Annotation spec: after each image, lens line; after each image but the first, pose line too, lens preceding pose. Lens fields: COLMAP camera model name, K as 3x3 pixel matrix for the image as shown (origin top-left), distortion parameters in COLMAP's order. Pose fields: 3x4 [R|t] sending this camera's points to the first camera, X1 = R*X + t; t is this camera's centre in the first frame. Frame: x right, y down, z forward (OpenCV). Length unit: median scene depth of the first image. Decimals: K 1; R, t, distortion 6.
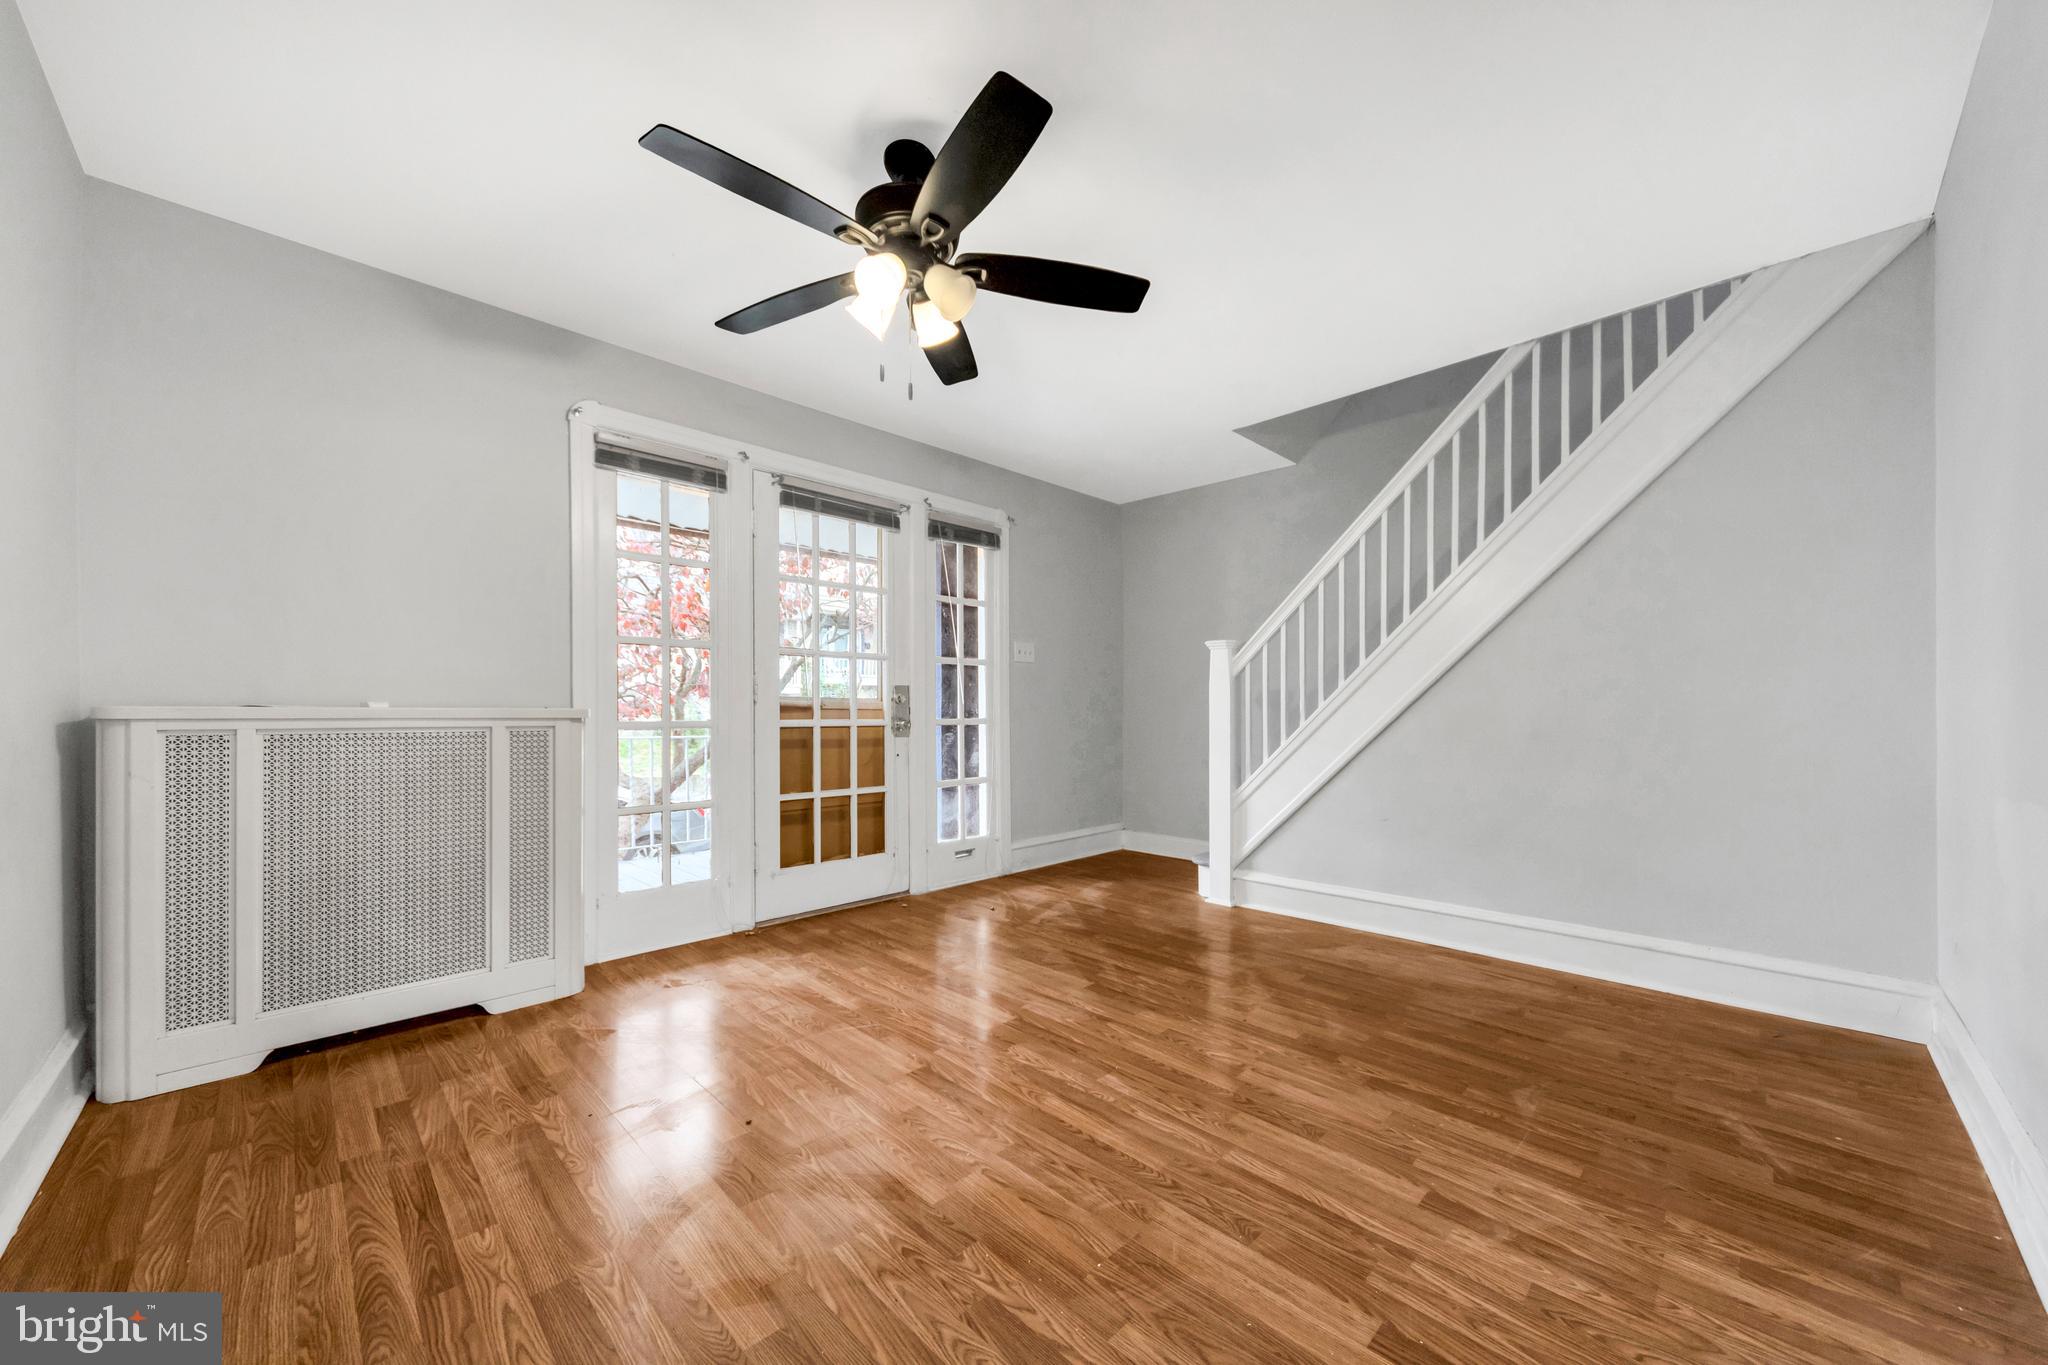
lens RADIAL K [[761.2, 0, 1019.0], [0, 761.2, 711.9], [0, 0, 1]] dist [0.004373, 0.000157]
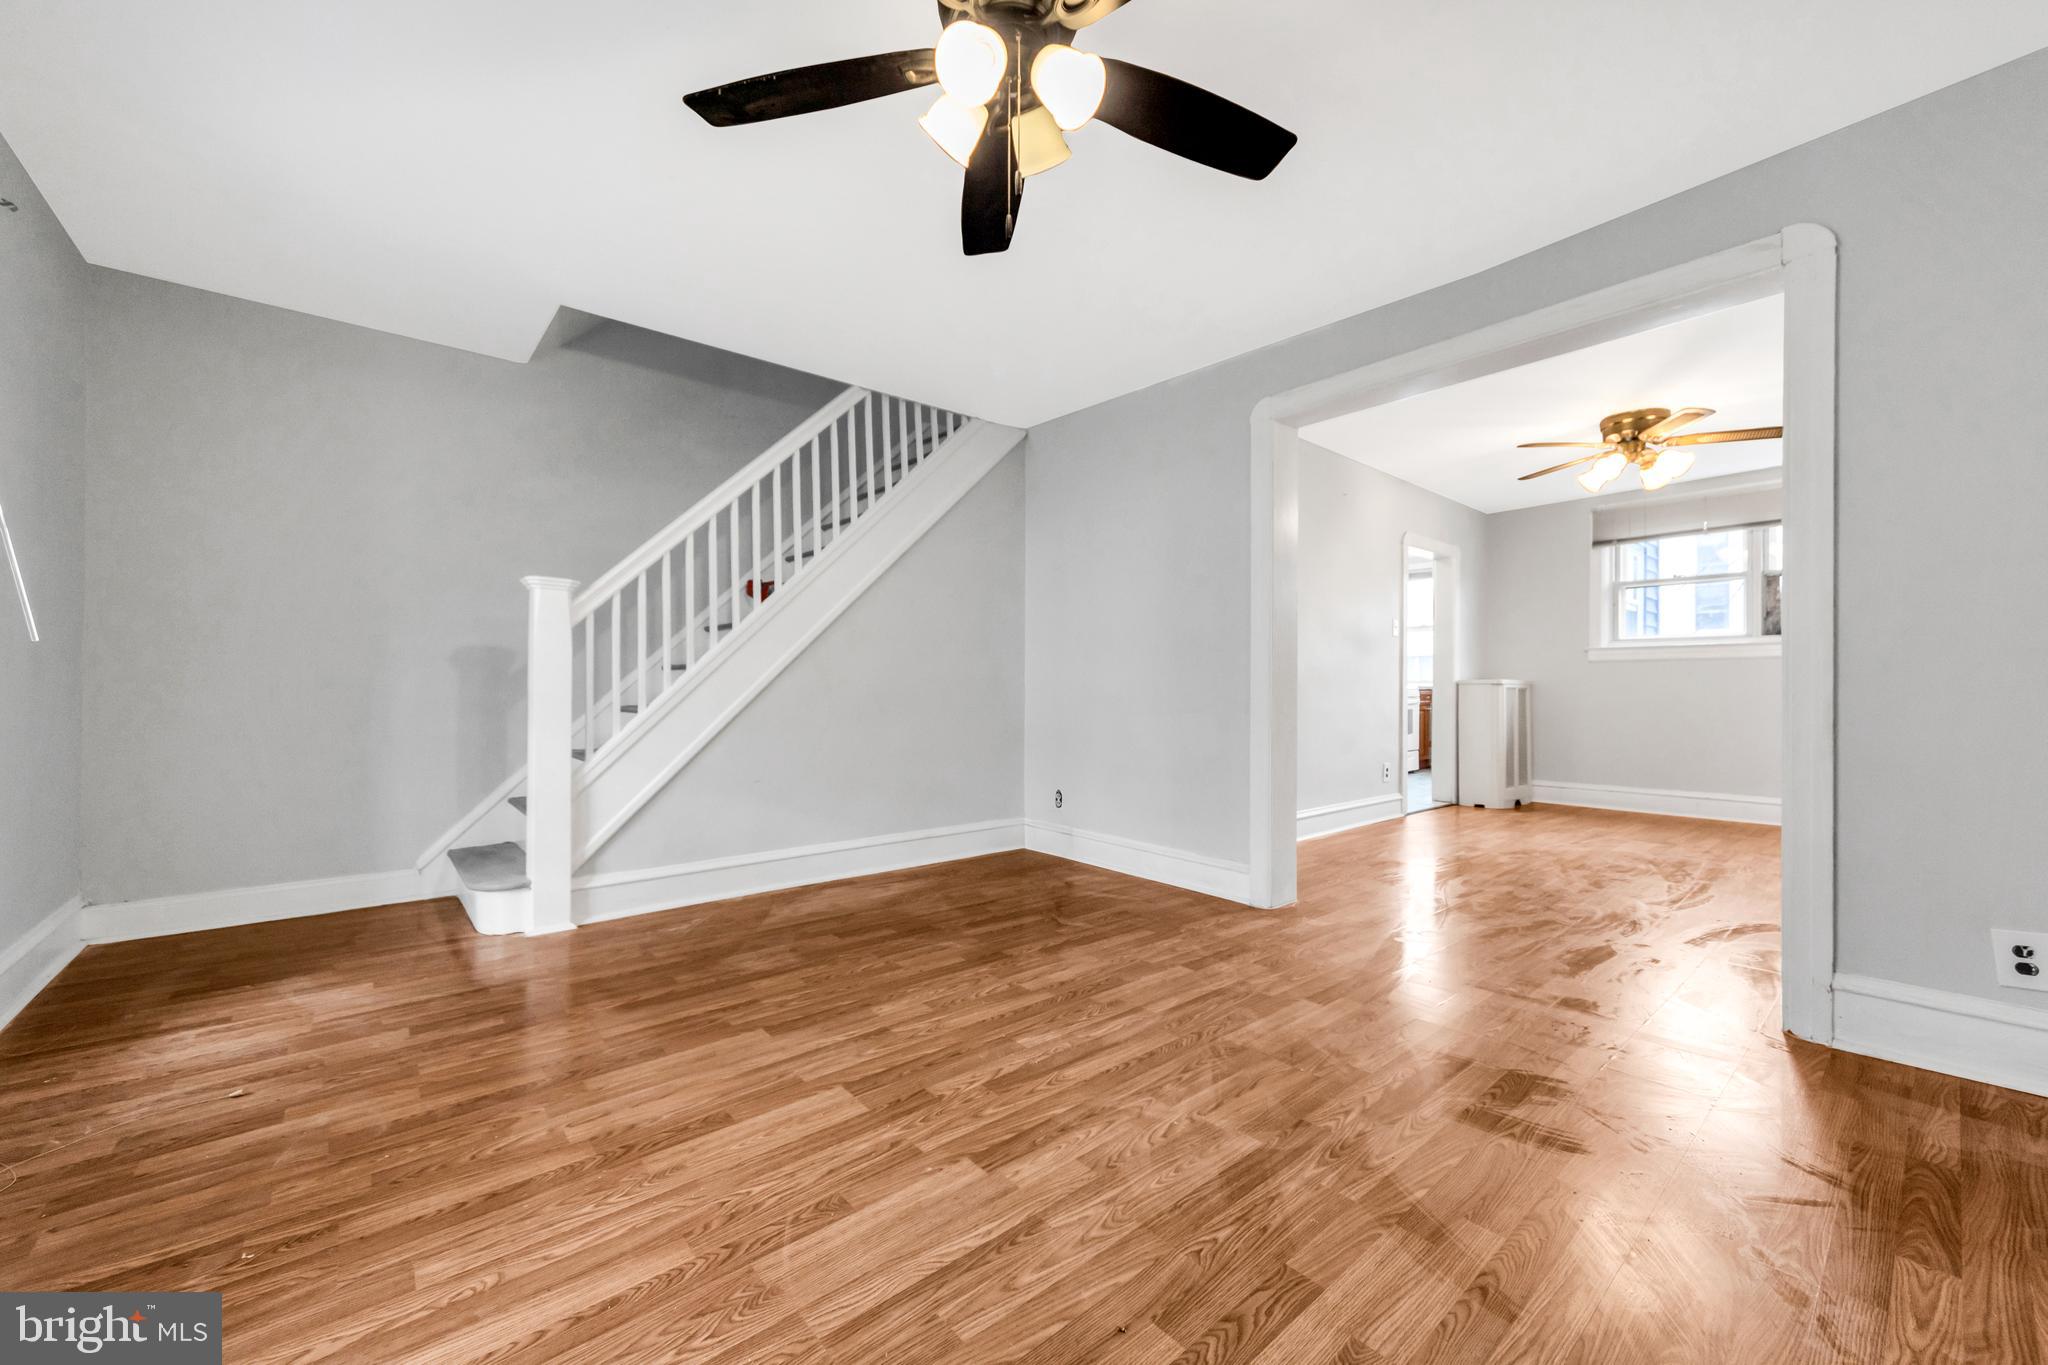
lens RADIAL K [[776.0, 0, 1024.0], [0, 776.0, 682.5], [0, 0, 1]] dist [0.000577, 0.000033]
pose [[0.065160, 0.007825, 0.997844, -0.699207], [-0.004897, 0.999960, -0.007522, 0.018862], [-0.997863, -0.004396, 0.065196, 0.739322]]
